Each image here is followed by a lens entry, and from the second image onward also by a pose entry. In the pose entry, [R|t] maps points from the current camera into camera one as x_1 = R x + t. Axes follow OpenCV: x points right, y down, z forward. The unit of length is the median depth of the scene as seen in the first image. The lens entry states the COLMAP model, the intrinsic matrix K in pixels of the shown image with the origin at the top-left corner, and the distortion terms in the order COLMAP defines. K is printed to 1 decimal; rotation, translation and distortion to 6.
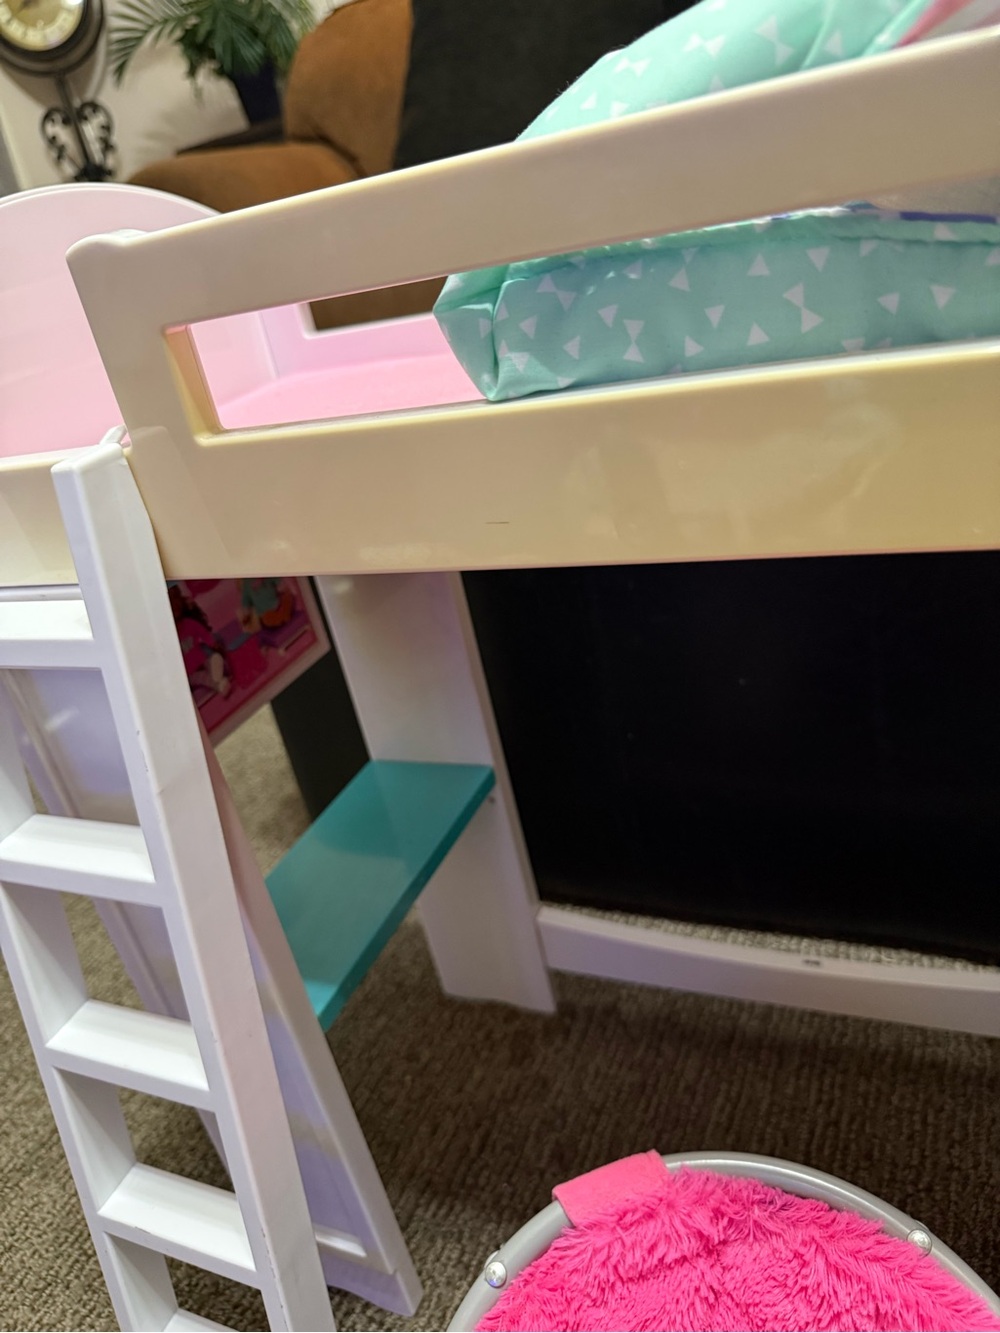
lens RADIAL K [[963.9, 0, 502.2], [0, 963.9, 671.4], [0, 0, 1]] dist [-0.005676, -0.004927]
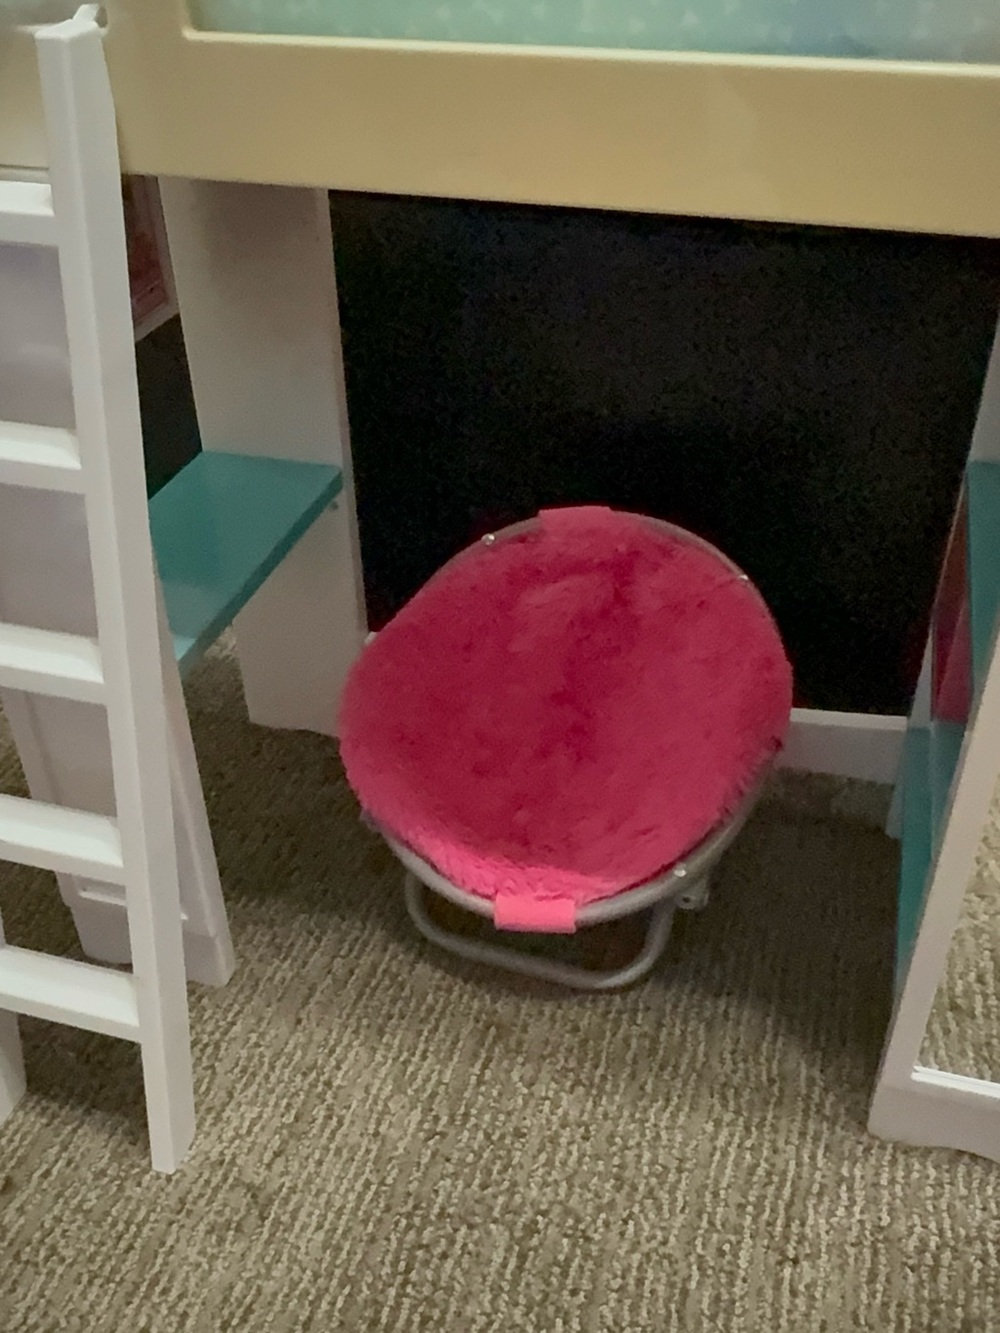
lens RADIAL K [[1213.5, 0, 506.7], [0, 1213.5, 673.0], [0, 0, 1]] dist [0.018749, 0.000000]
pose [[0.972901, 0.080383, 0.216800, -0.107369], [-0.115732, 0.981014, 0.155623, 0.104183], [-0.200174, -0.176496, 0.963732, -0.254691]]
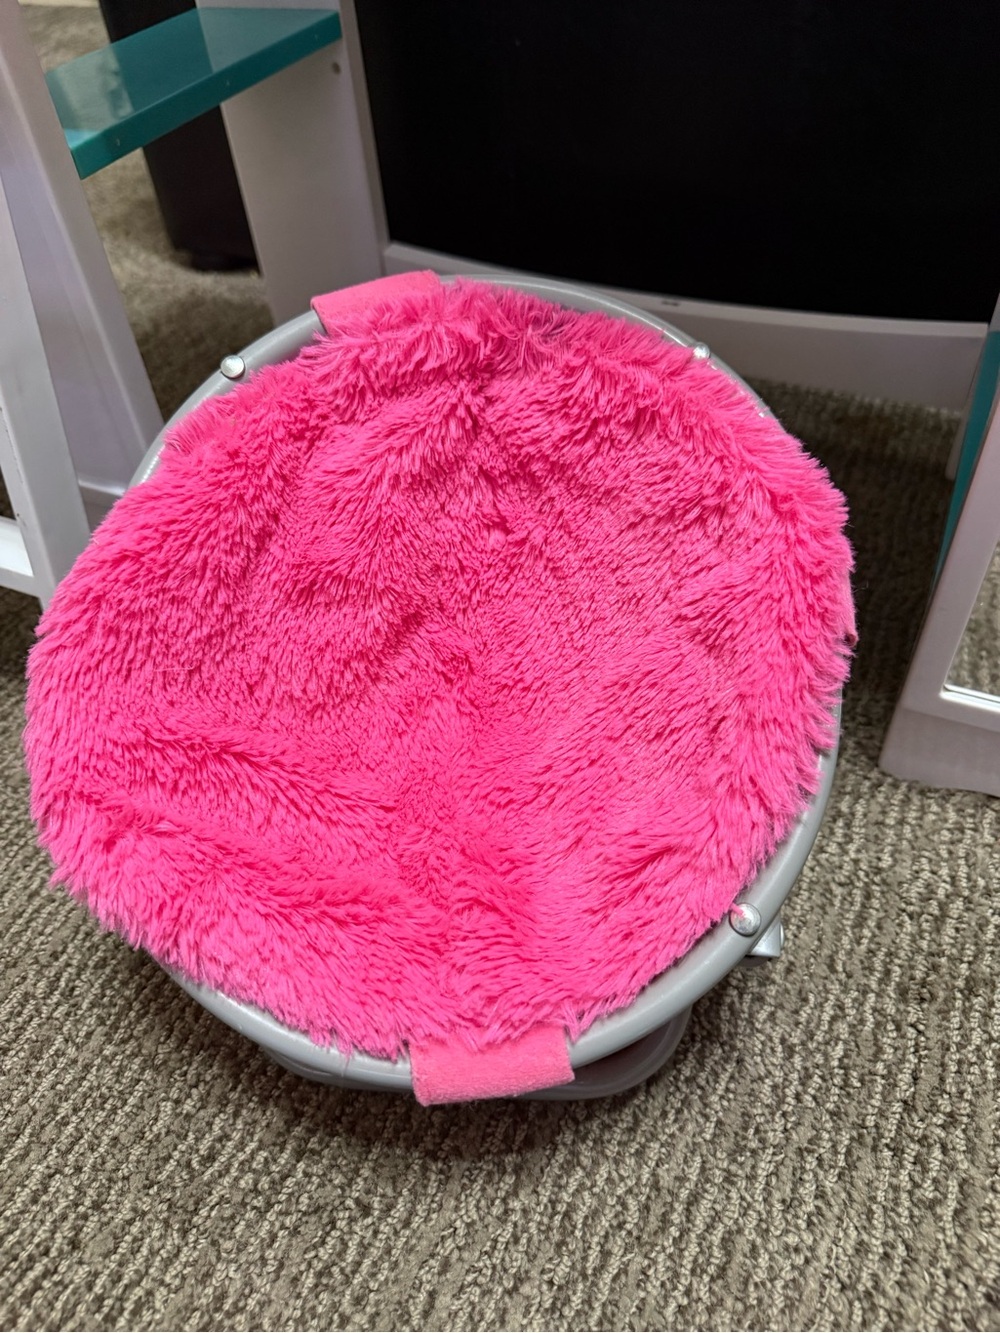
lens RADIAL K [[963.9, 0, 502.8], [0, 963.9, 664.2], [0, 0, 1]] dist [-0.005676, -0.004927]
pose [[0.989708, 0.101960, 0.100409, 0.118827], [-0.131487, 0.924835, 0.356919, 0.349588], [-0.056470, -0.366448, 0.928723, 0.035047]]
